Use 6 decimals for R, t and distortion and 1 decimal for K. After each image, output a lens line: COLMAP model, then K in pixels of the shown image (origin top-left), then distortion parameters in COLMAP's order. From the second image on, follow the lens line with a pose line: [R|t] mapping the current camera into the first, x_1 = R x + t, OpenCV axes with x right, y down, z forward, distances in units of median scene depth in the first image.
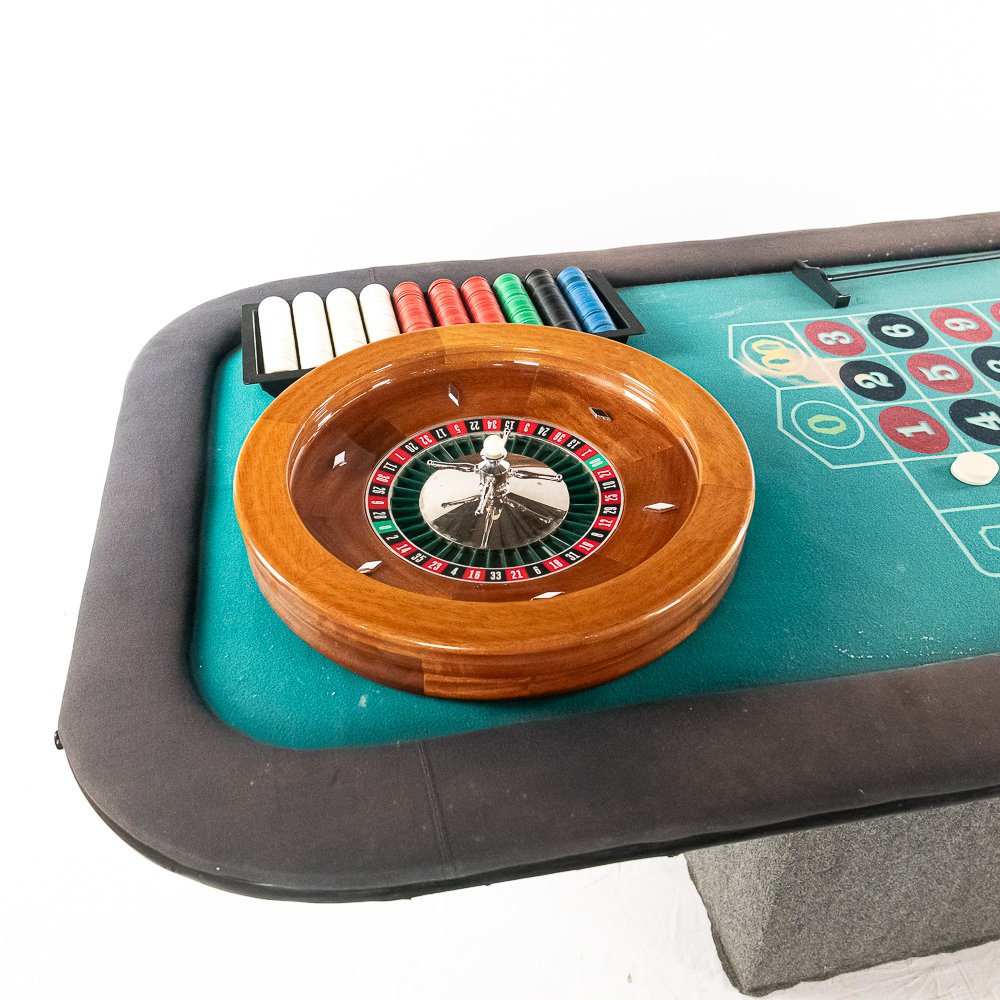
lens RADIAL K [[1023.6, 0, 494.7], [0, 1023.6, 499.1], [0, 0, 1]] dist [0.038165, 0.000000]
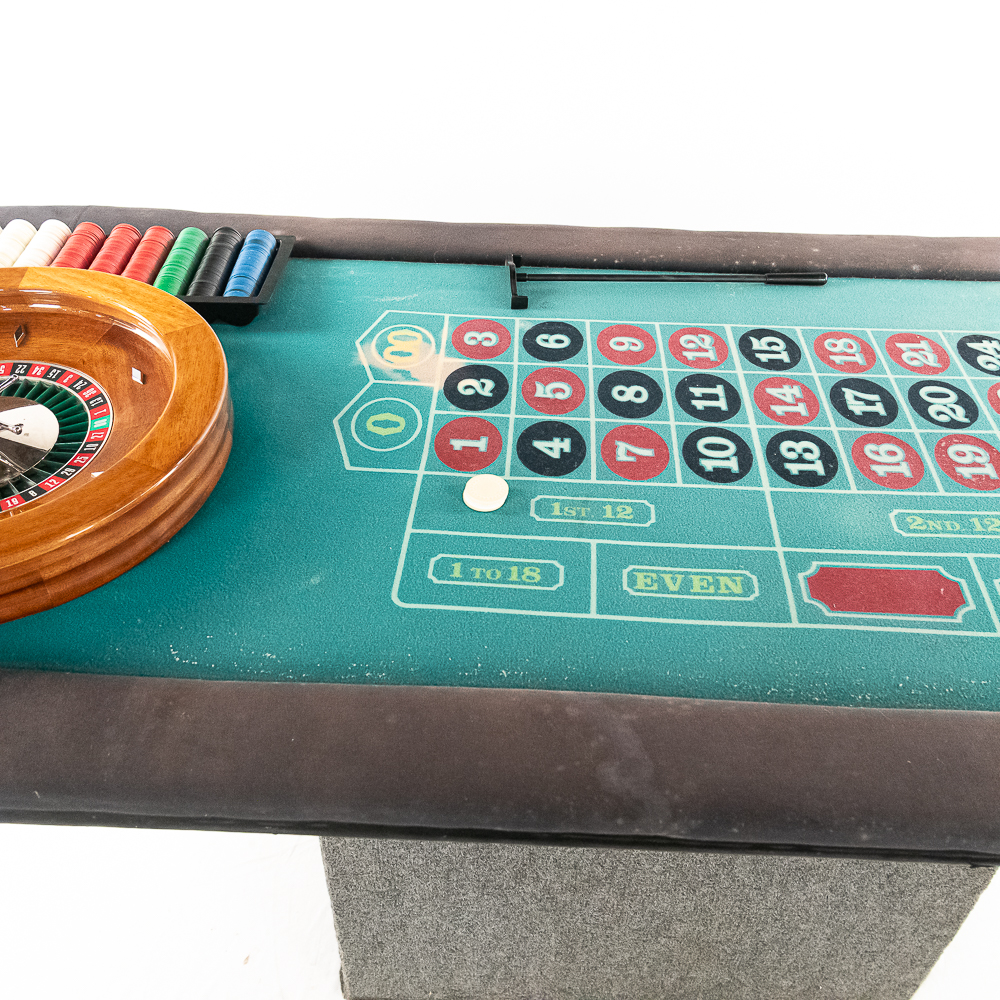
lens RADIAL K [[988.8, 0, 480.3], [0, 988.8, 498.8], [0, 0, 1]] dist [0.034859, 0.000000]
pose [[0.970919, 0.166201, -0.172316, 0.510501], [-0.160120, 0.985895, 0.048710, -0.055731], [0.177981, -0.019702, 0.983837, 0.103179]]
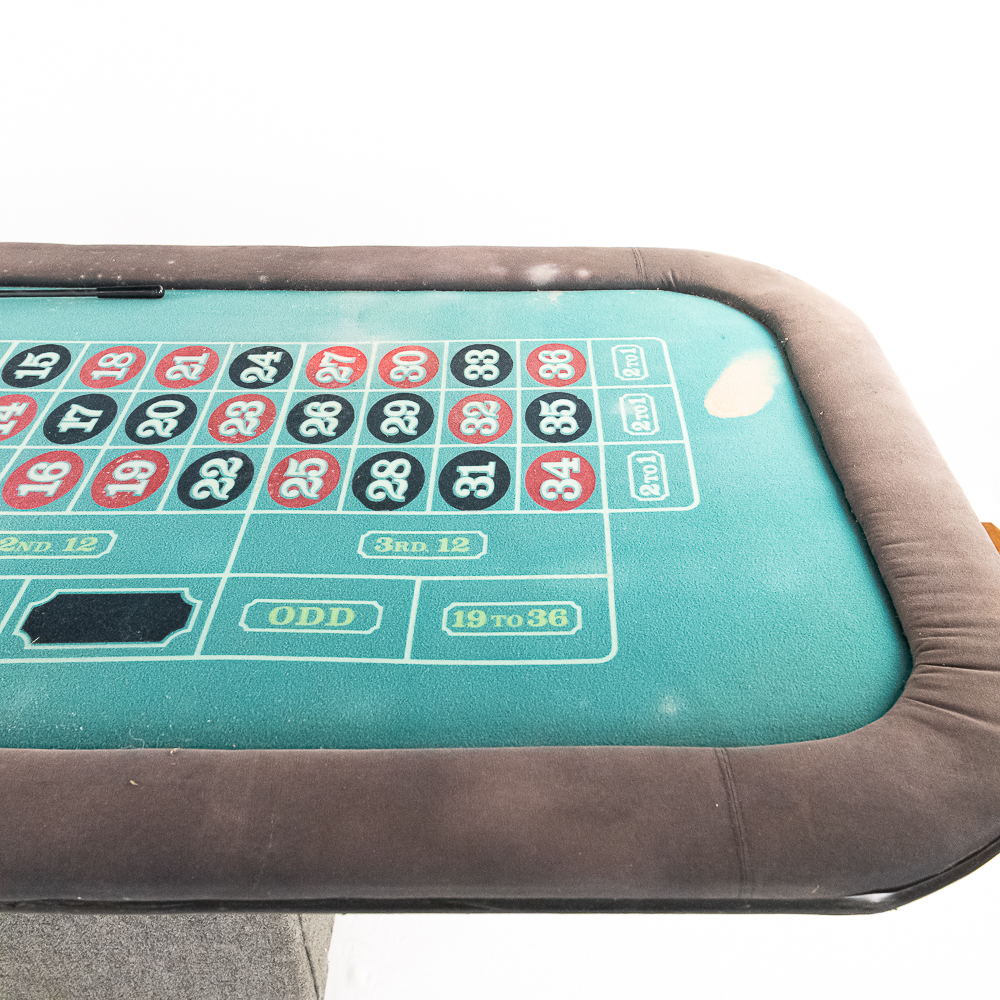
lens RADIAL K [[1023.6, 0, 470.0], [0, 1023.6, 499.5], [0, 0, 1]] dist [0.038165, 0.000000]
pose [[0.970423, 0.136907, -0.198833, 1.146642], [-0.135048, 0.990573, 0.022950, -0.144437], [0.200101, 0.004581, 0.979765, 0.241883]]
